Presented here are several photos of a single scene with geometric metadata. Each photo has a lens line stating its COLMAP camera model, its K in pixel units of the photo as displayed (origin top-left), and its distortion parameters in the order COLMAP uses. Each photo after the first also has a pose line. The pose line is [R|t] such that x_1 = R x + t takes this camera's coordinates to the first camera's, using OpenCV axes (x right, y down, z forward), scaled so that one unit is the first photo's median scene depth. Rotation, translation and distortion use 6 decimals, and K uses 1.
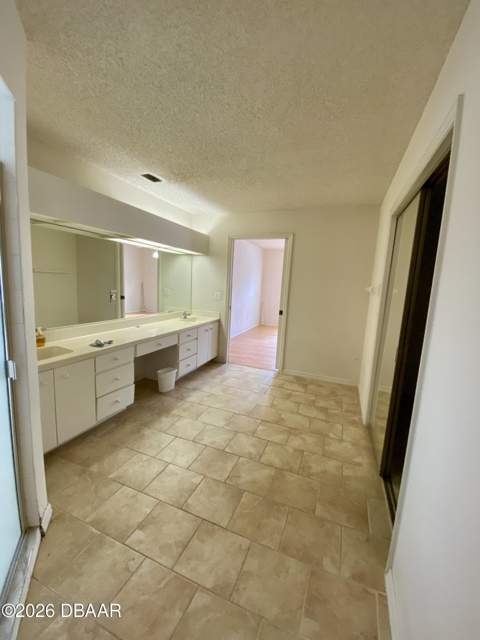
lens RADIAL K [[257.6, 0, 241.0], [0, 257.6, 319.6], [0, 0, 1]] dist [-0.002831, -0.000338]
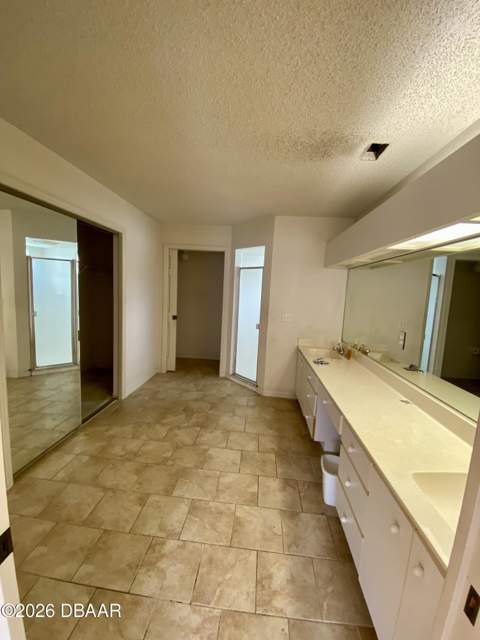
lens RADIAL K [[257.6, 0, 241.9], [0, 257.6, 318.5], [0, 0, 1]] dist [-0.002831, -0.000338]
pose [[-0.951345, -0.067666, -0.300605, 0.137649], [-0.142514, 0.961596, 0.234569, -0.292876], [0.273189, 0.265997, -0.924453, 1.810344]]
